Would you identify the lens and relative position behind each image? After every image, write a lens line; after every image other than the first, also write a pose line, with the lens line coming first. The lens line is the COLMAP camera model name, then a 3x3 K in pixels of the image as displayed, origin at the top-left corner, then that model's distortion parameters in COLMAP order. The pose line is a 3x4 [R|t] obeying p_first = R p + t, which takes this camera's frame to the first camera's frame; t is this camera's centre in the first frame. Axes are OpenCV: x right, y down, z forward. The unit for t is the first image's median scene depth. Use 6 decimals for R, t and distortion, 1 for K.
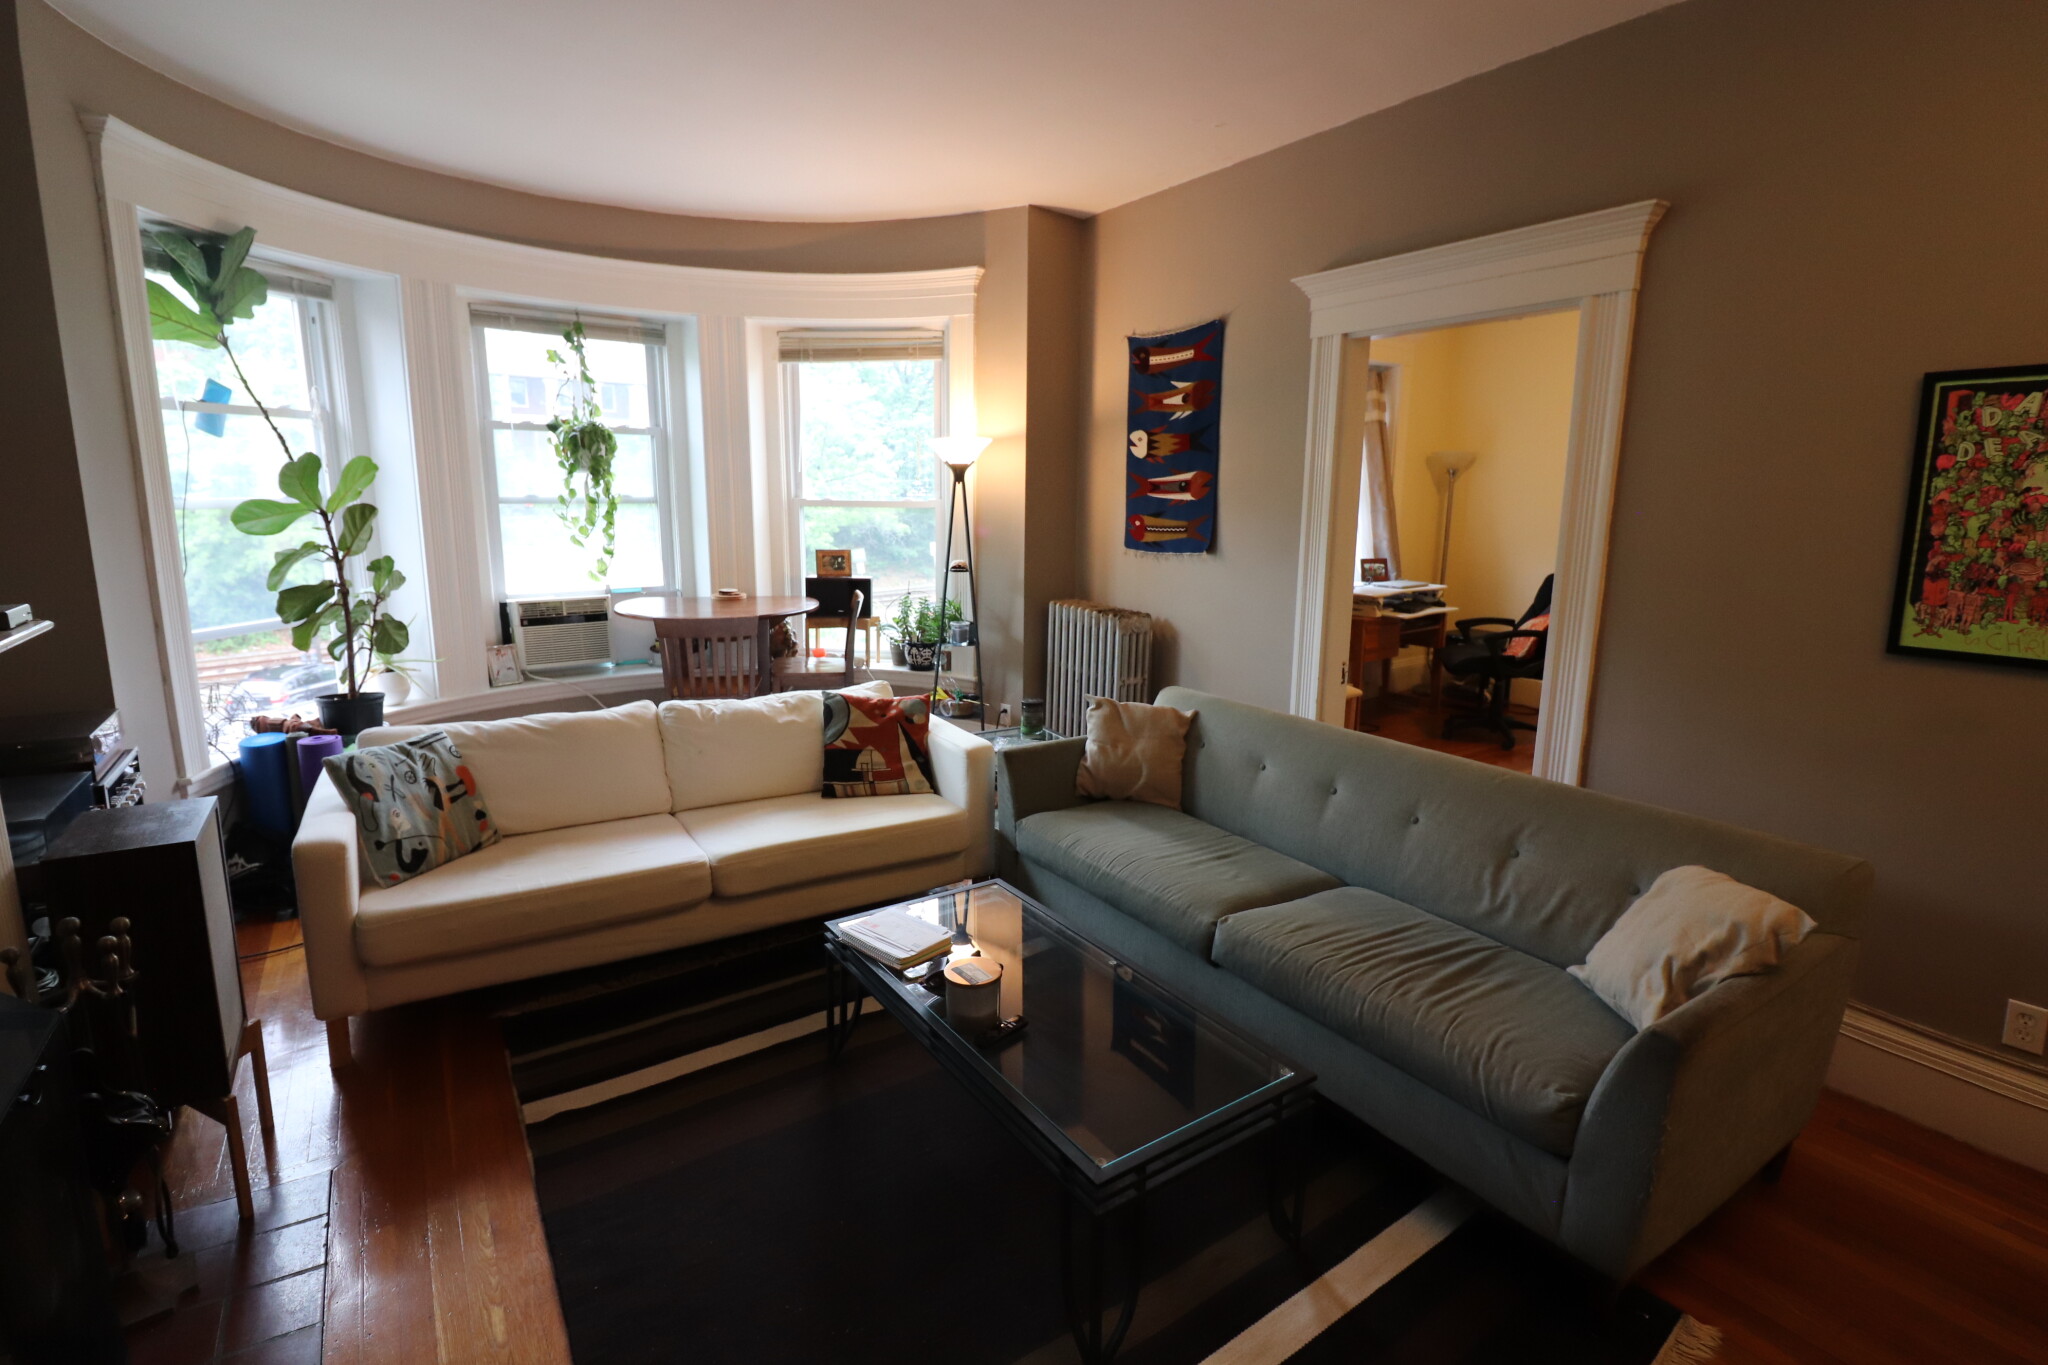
lens RADIAL K [[951.3, 0, 1015.8], [0, 951.3, 669.3], [0, 0, 1]] dist [-0.016902, -0.004047]
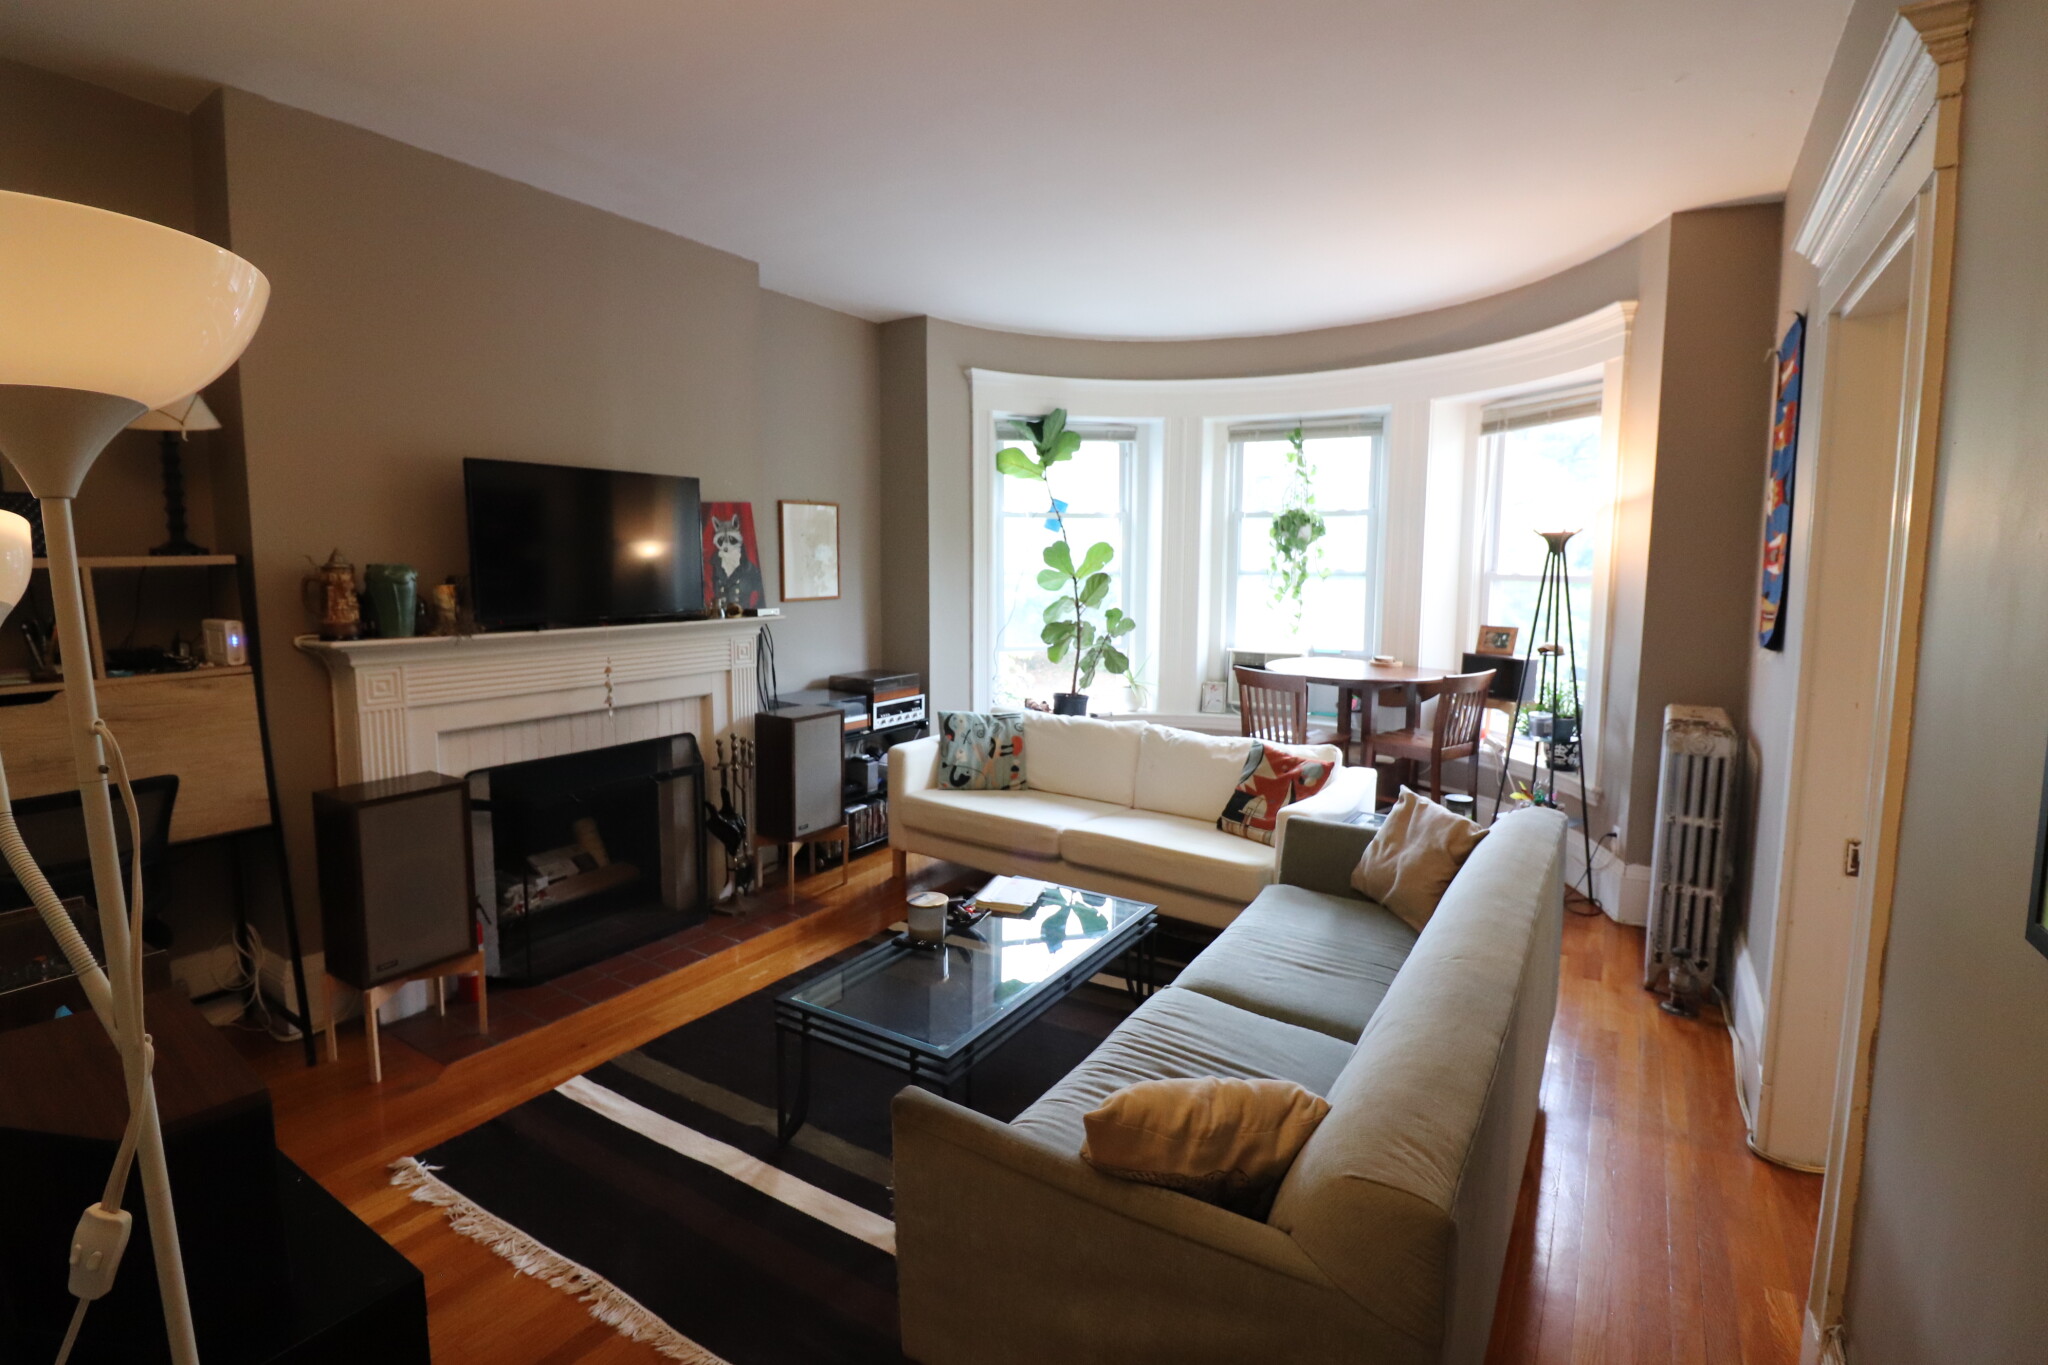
lens RADIAL K [[951.3, 0, 1015.4], [0, 951.3, 678.9], [0, 0, 1]] dist [-0.016902, -0.004047]
pose [[0.398216, 0.104251, -0.911348, 0.656947], [-0.169279, 0.984809, 0.038687, -0.040905], [0.901537, 0.138867, 0.409814, 0.260751]]
